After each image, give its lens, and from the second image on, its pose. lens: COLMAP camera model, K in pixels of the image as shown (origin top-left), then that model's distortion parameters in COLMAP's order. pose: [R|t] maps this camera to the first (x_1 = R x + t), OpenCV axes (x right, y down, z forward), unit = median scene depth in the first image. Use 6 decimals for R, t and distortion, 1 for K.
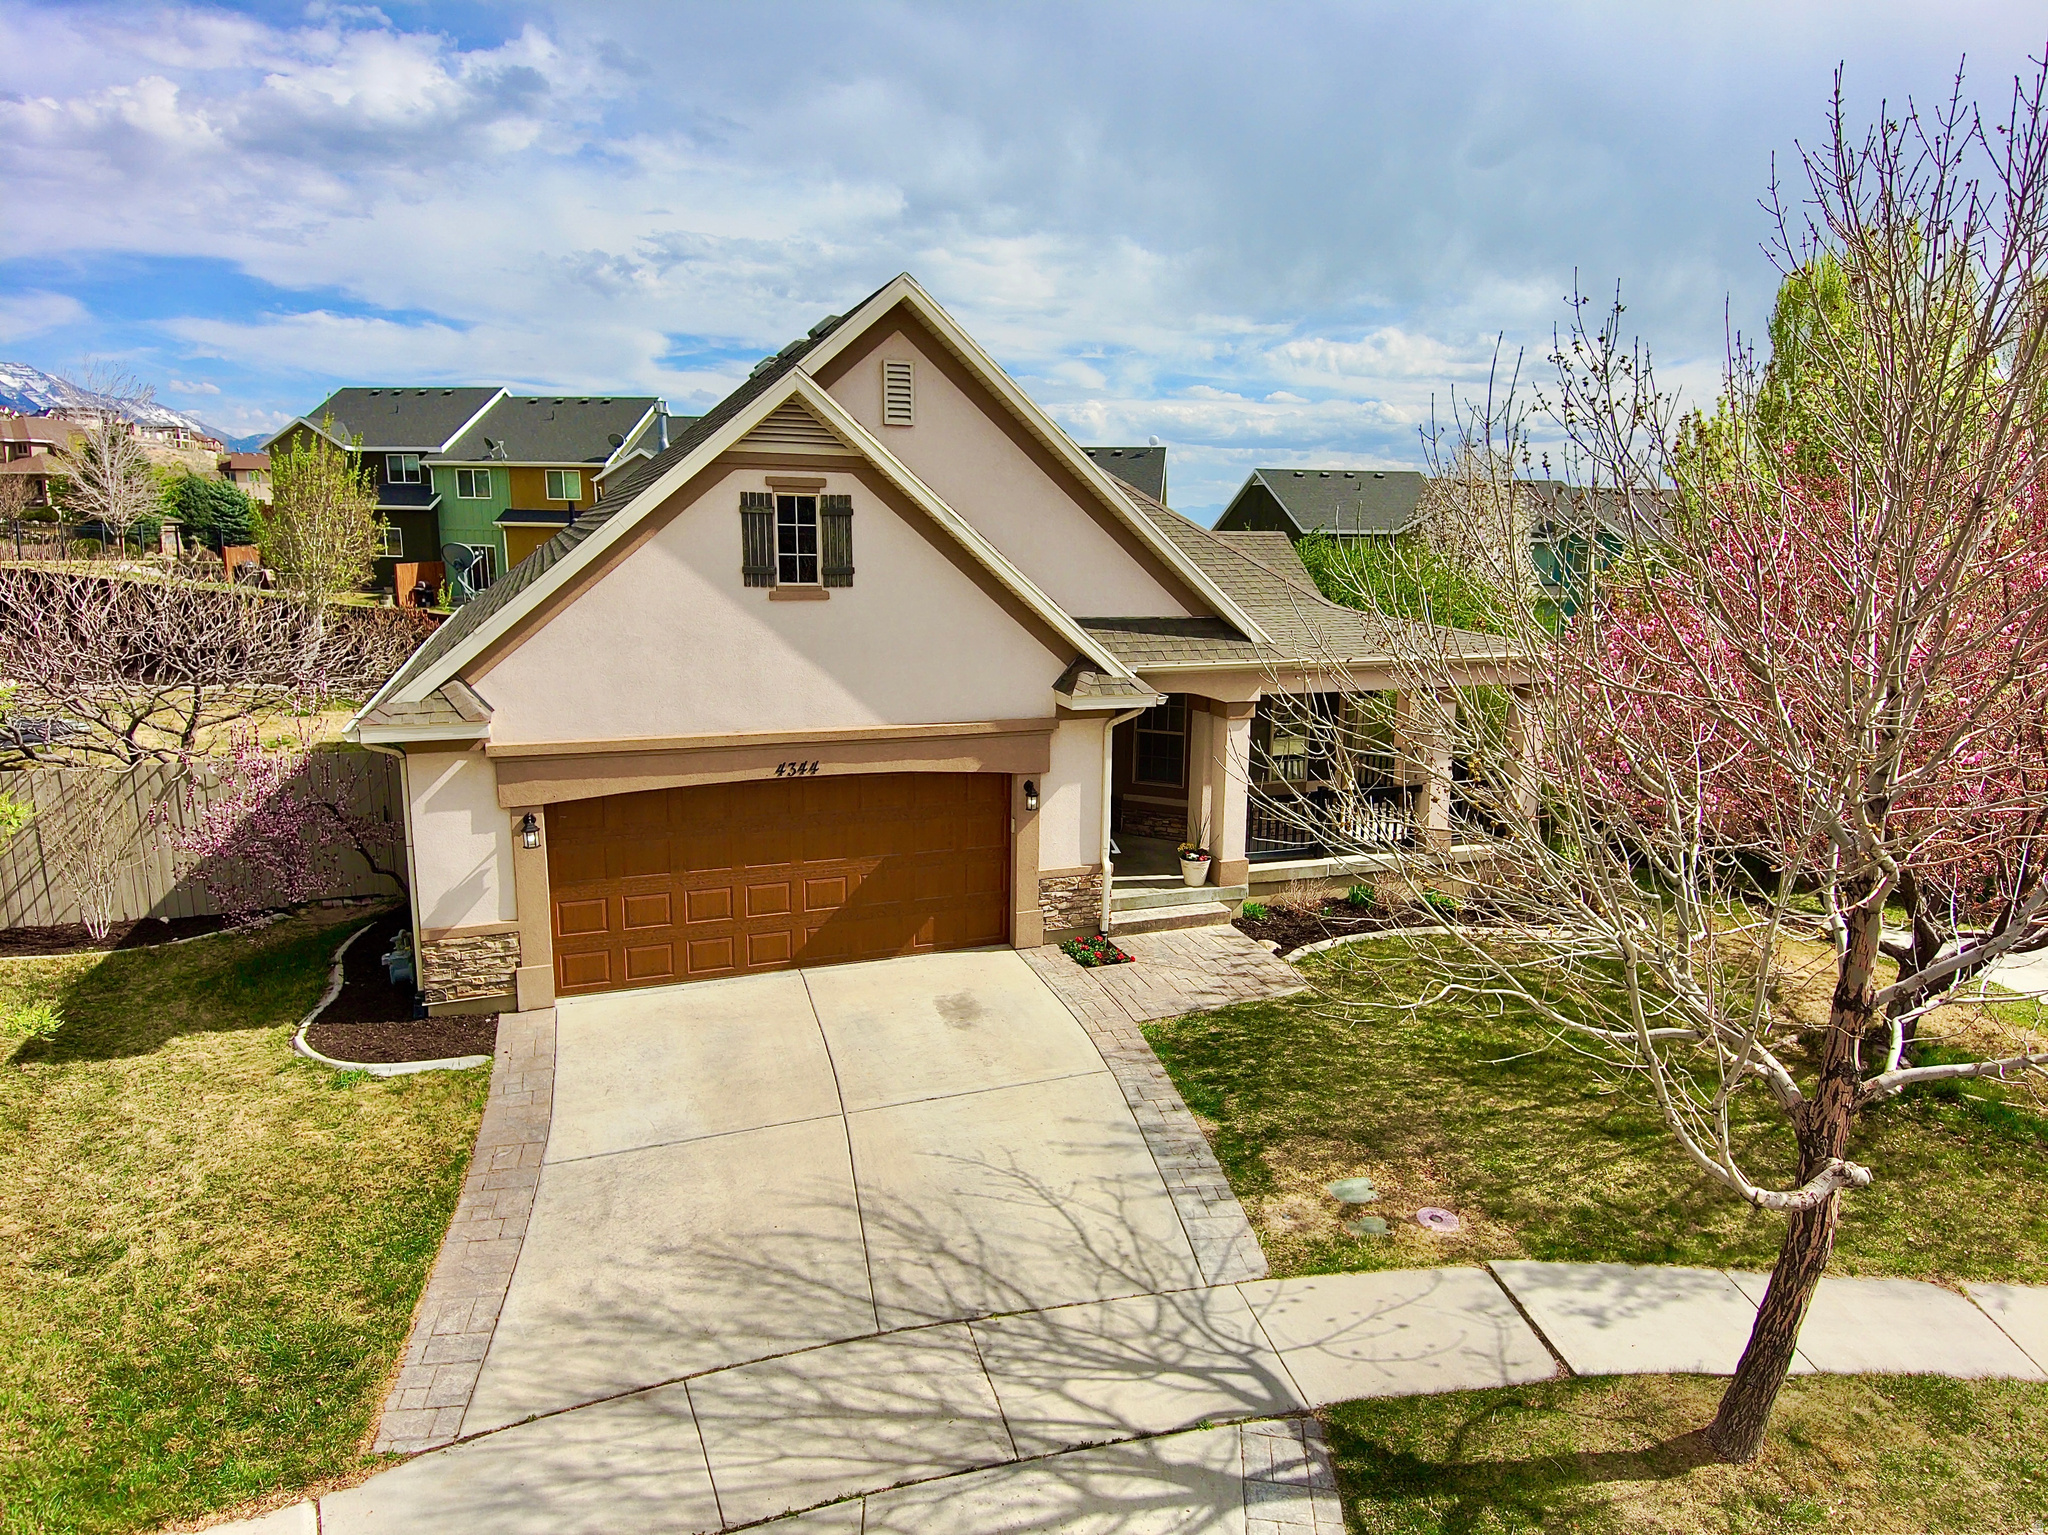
lens RADIAL K [[1208.4, 0, 1037.4], [0, 1208.4, 751.4], [0, 0, 1]] dist [0.052588, -0.076259]
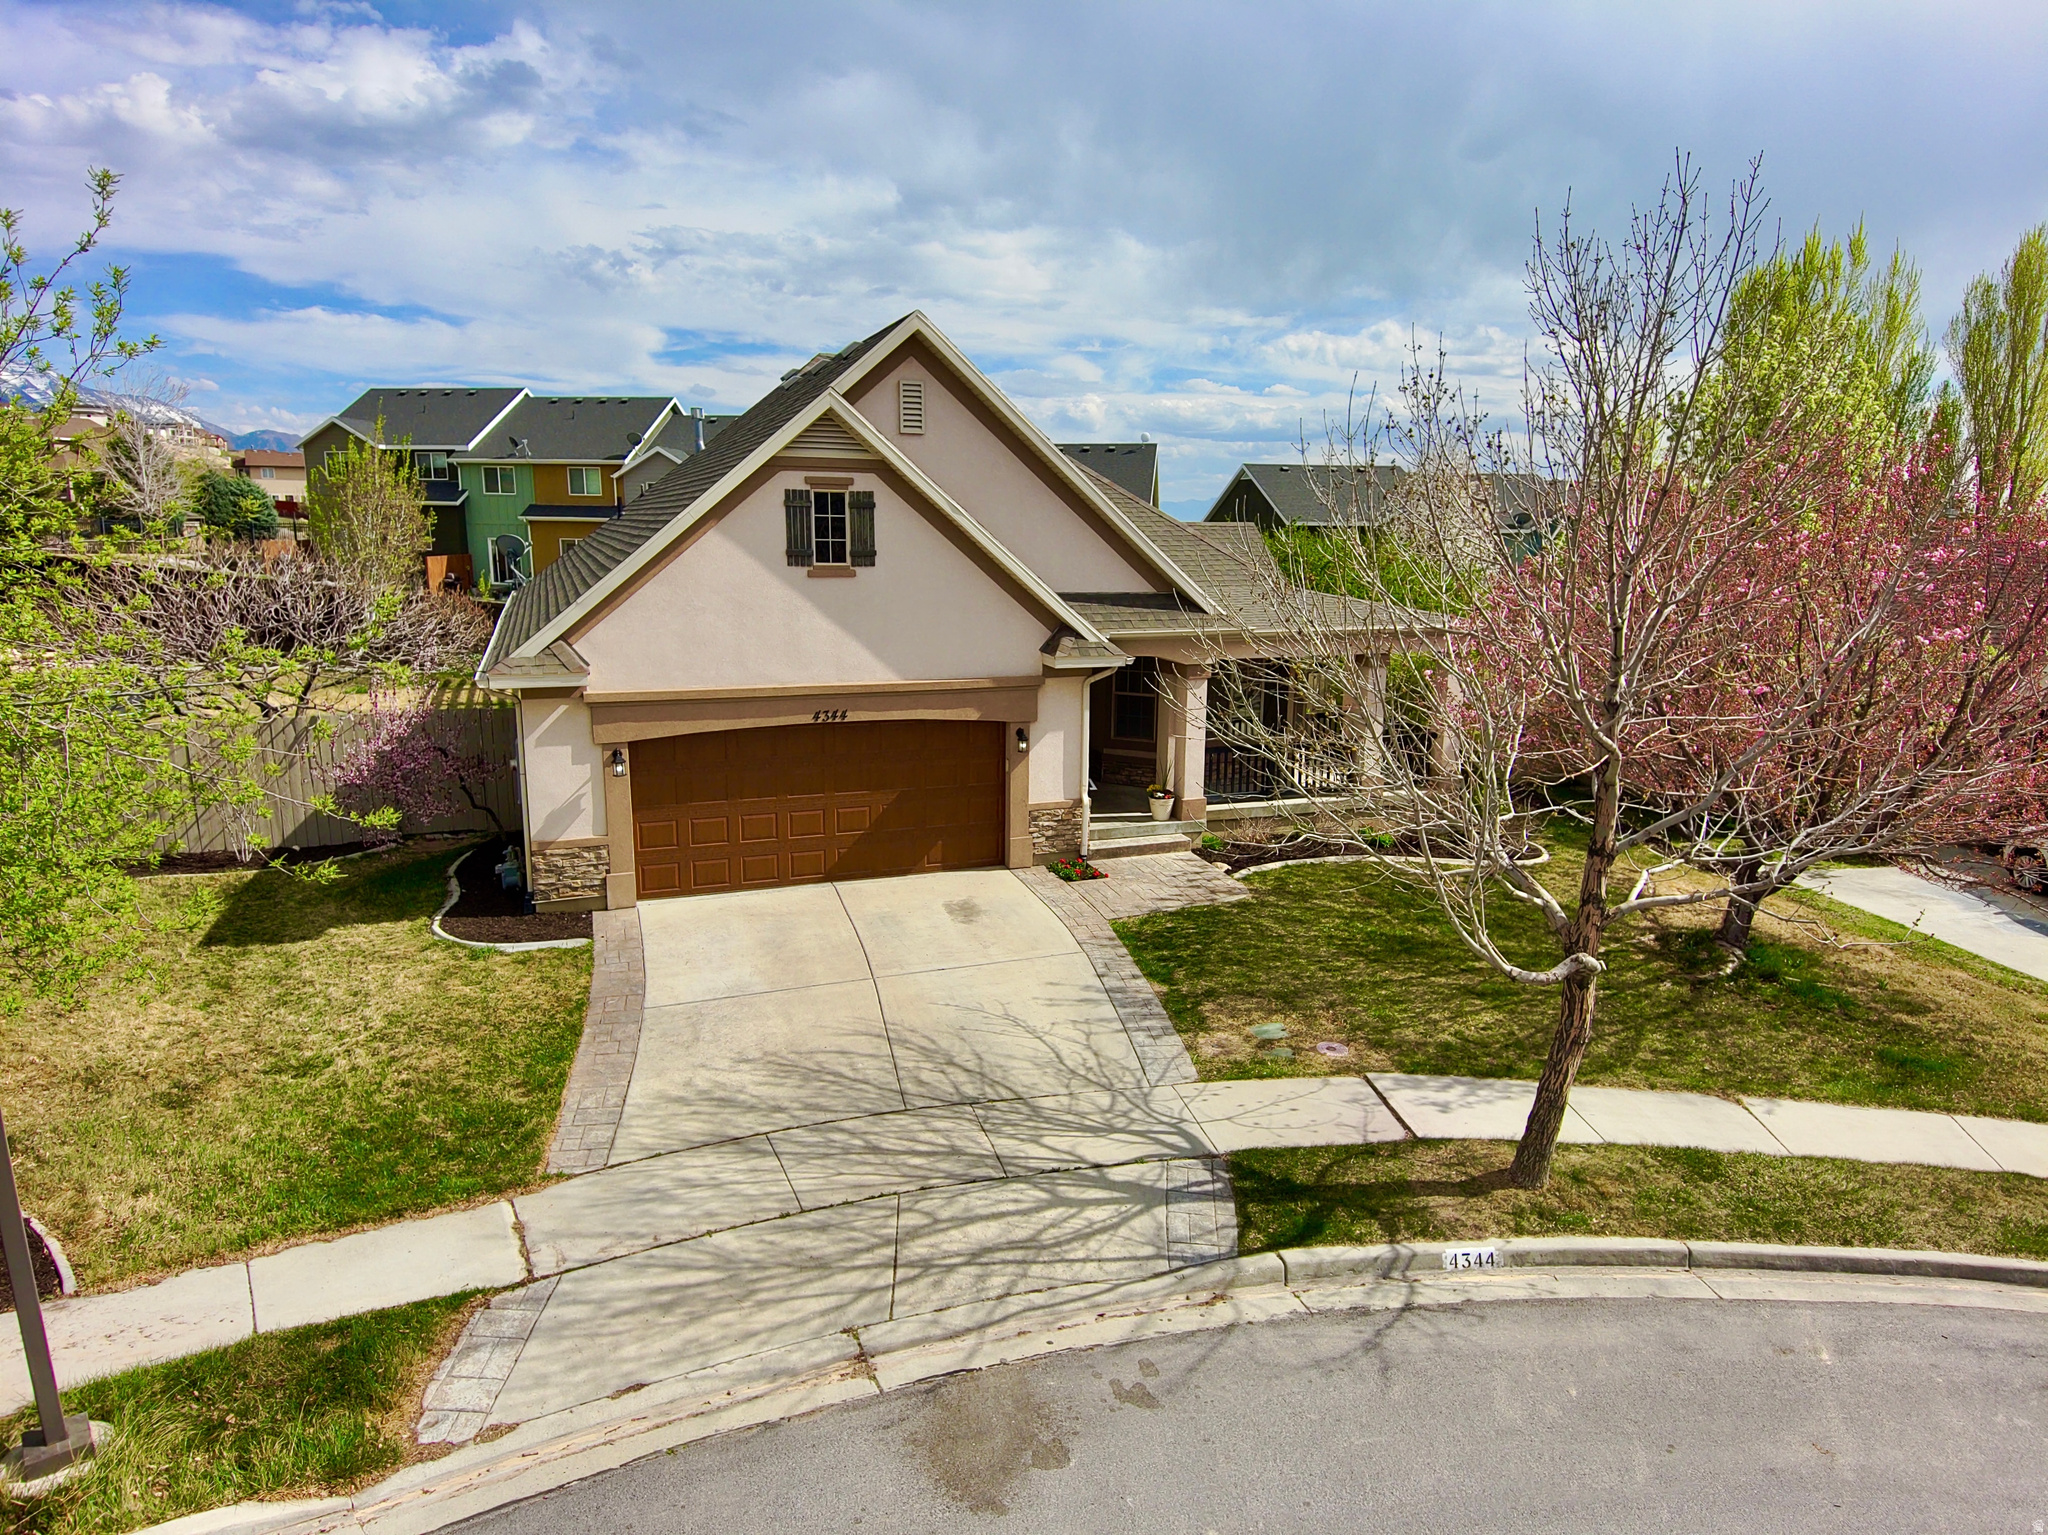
lens RADIAL K [[1207.1, 0, 1031.1], [0, 1207.1, 756.9], [0, 0, 1]] dist [0.084012, -0.112856]
pose [[0.999989, -0.002849, -0.003818, 0.011124], [0.002880, 0.999964, 0.007979, 0.050905], [0.003795, -0.007990, 0.999961, -0.244946]]
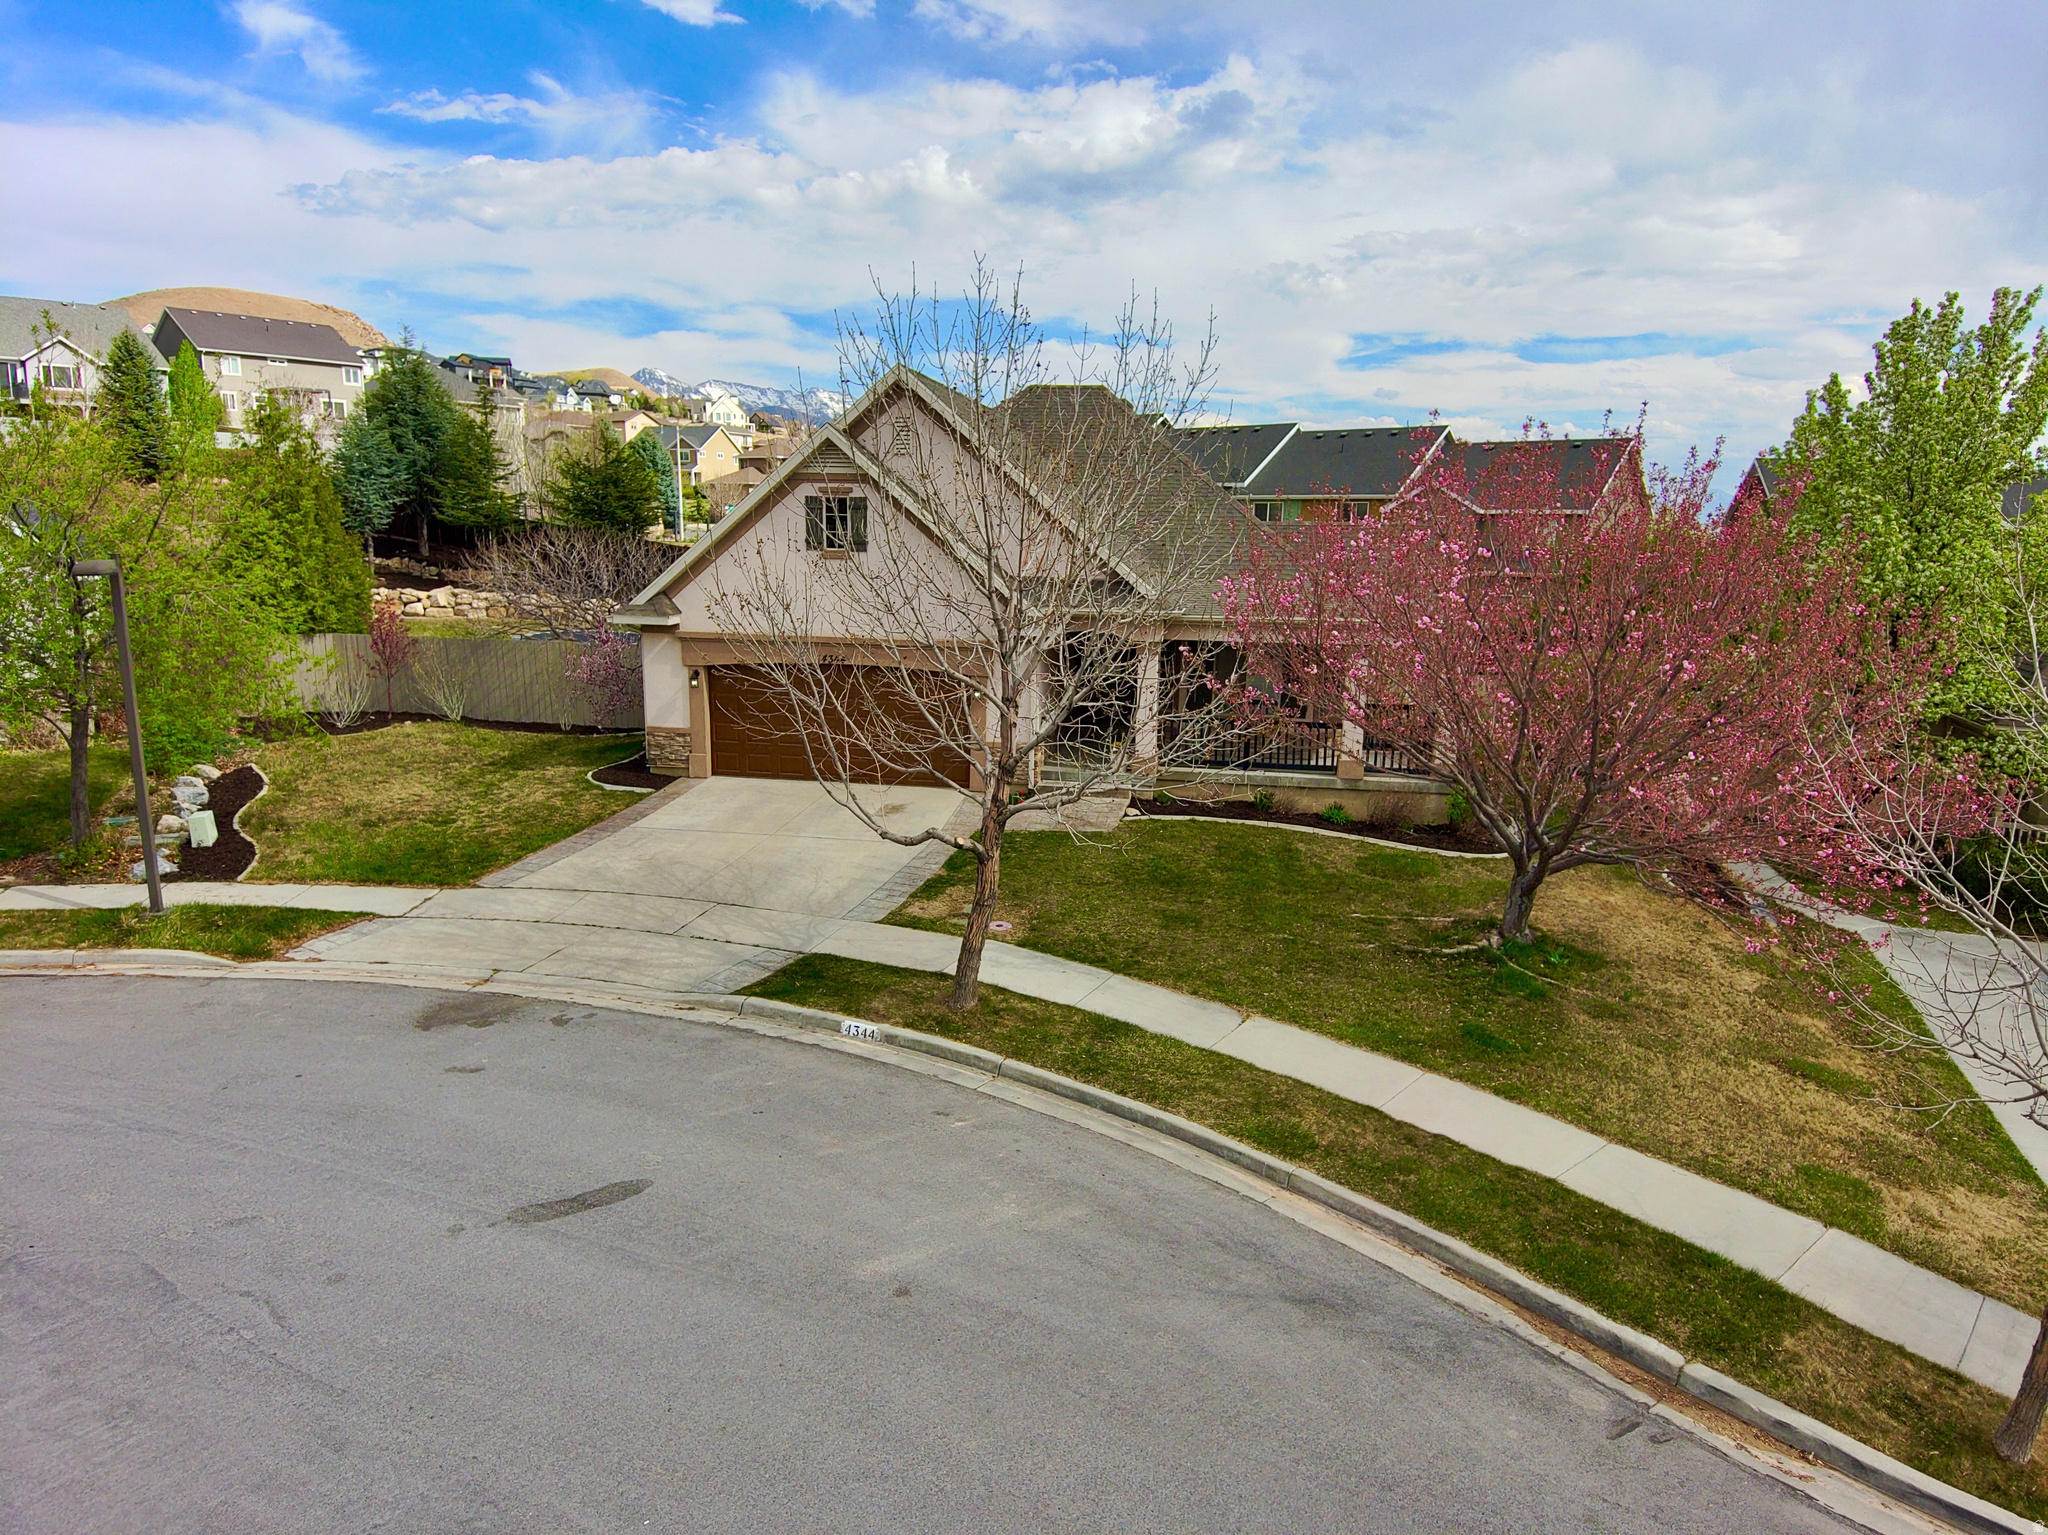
lens RADIAL K [[1207.1, 0, 1031.1], [0, 1207.1, 756.9], [0, 0, 1]] dist [0.084012, -0.112856]
pose [[0.860812, 0.097622, -0.499473, 0.971048], [-0.095252, 0.994992, 0.030309, 0.079575], [0.499930, 0.021486, 0.865799, -0.356938]]
